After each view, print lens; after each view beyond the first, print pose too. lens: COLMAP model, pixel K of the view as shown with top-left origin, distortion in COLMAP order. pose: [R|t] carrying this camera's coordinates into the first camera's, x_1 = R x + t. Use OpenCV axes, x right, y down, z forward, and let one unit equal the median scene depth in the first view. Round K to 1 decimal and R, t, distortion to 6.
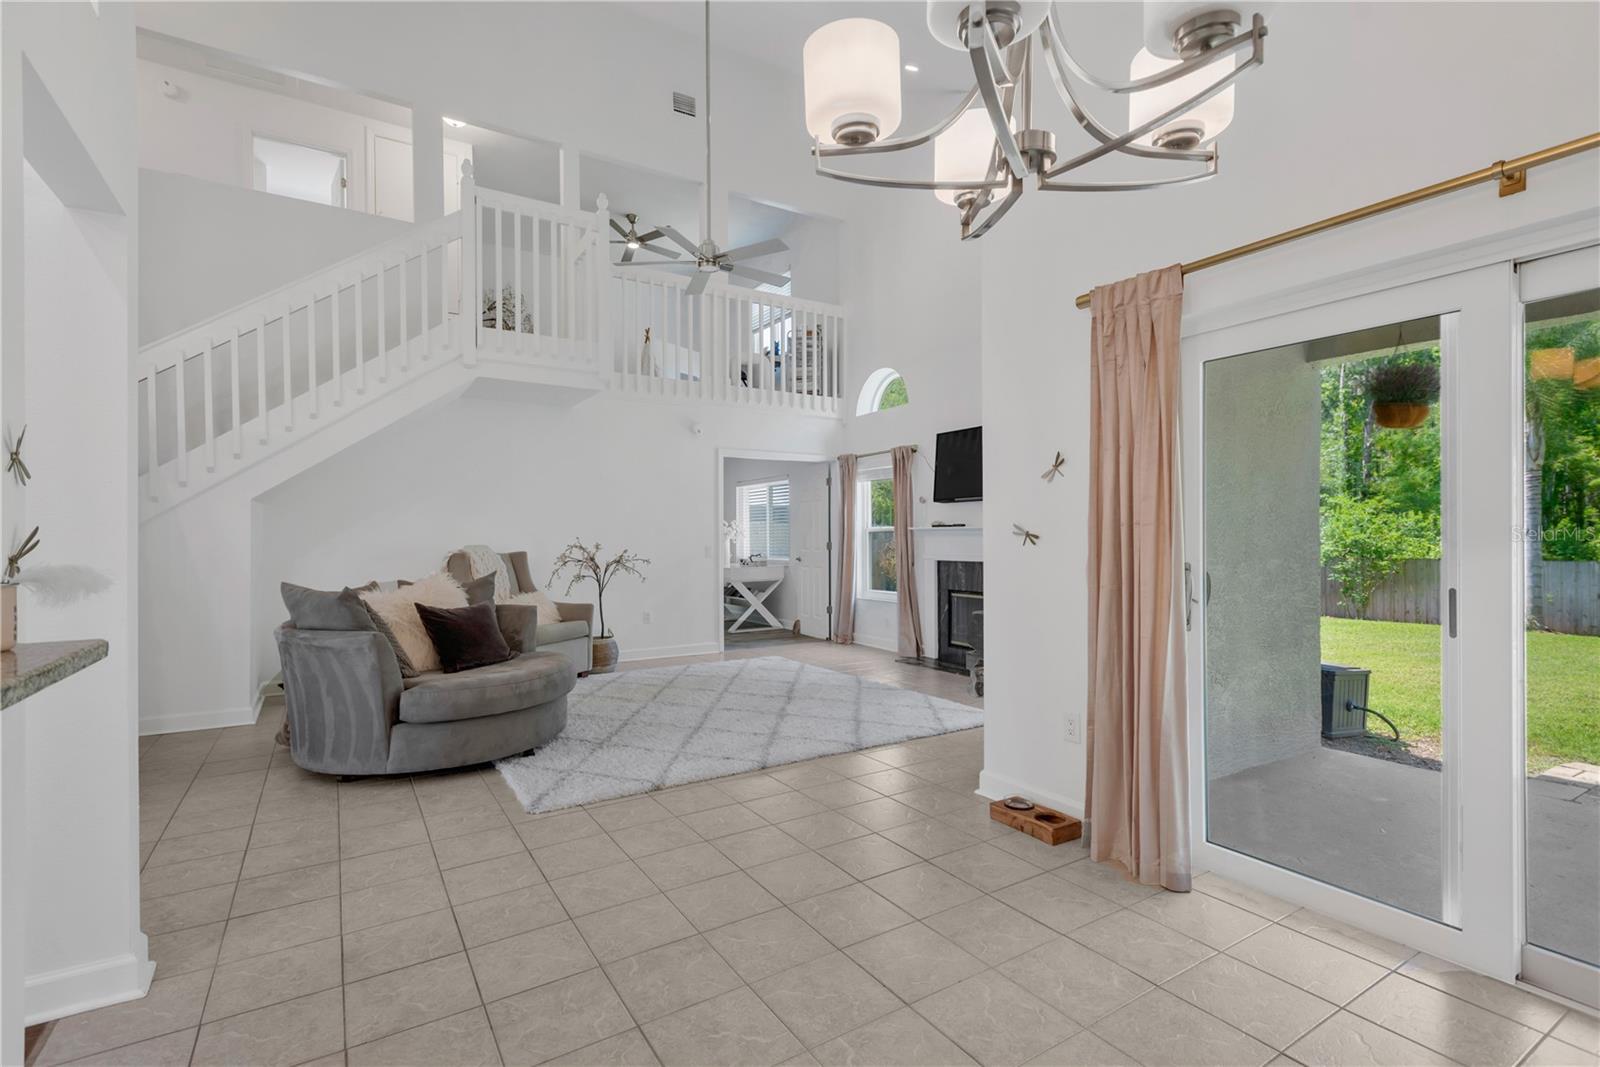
lens RADIAL K [[752.5, 0, 805.1], [0, 752.5, 540.0], [0, 0, 1]] dist [0.016847, -0.005581]
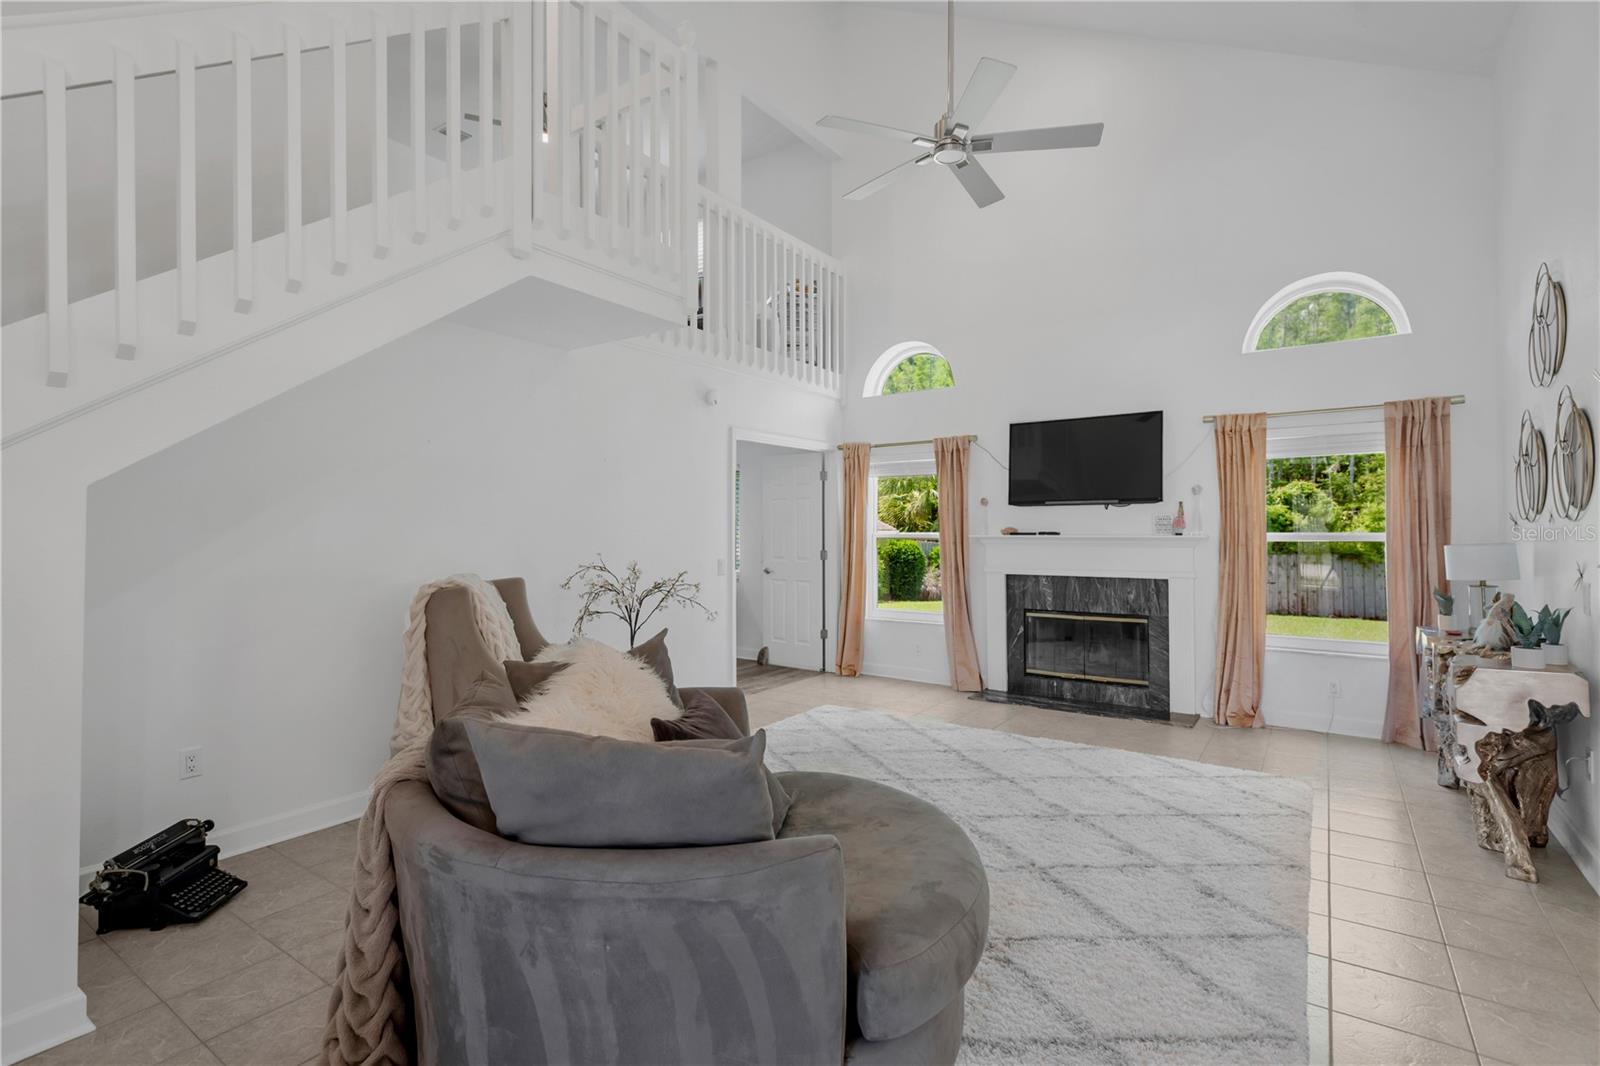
lens RADIAL K [[752.5, 0, 806.3], [0, 752.5, 526.8], [0, 0, 1]] dist [0.016847, -0.005581]
pose [[0.919283, 0.003299, 0.393583, -0.348184], [0.000107, 0.999963, -0.008631, -0.017850], [-0.393597, 0.007977, 0.919248, 0.301826]]
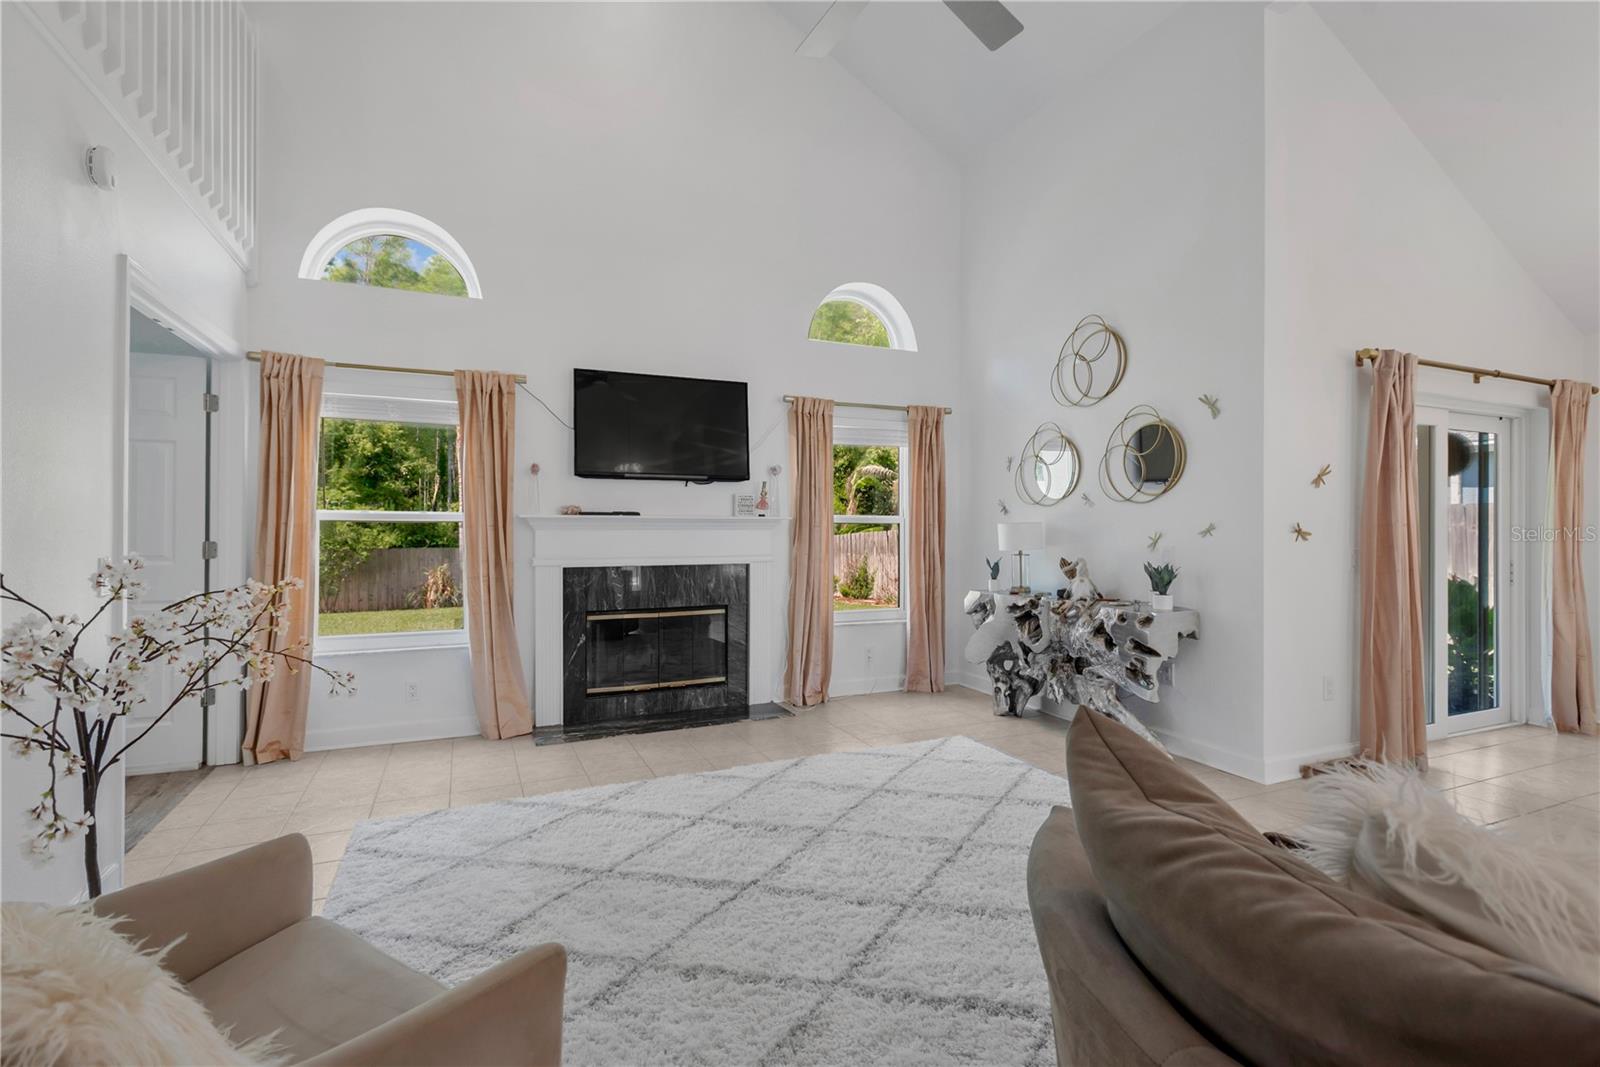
lens RADIAL K [[752.5, 0, 801.6], [0, 752.5, 525.4], [0, 0, 1]] dist [0.016847, -0.005581]
pose [[0.135804, 0.005921, 0.990718, -0.407802], [0.000483, 0.999982, -0.006043, -0.004163], [-0.990736, 0.001299, 0.135799, 0.689721]]
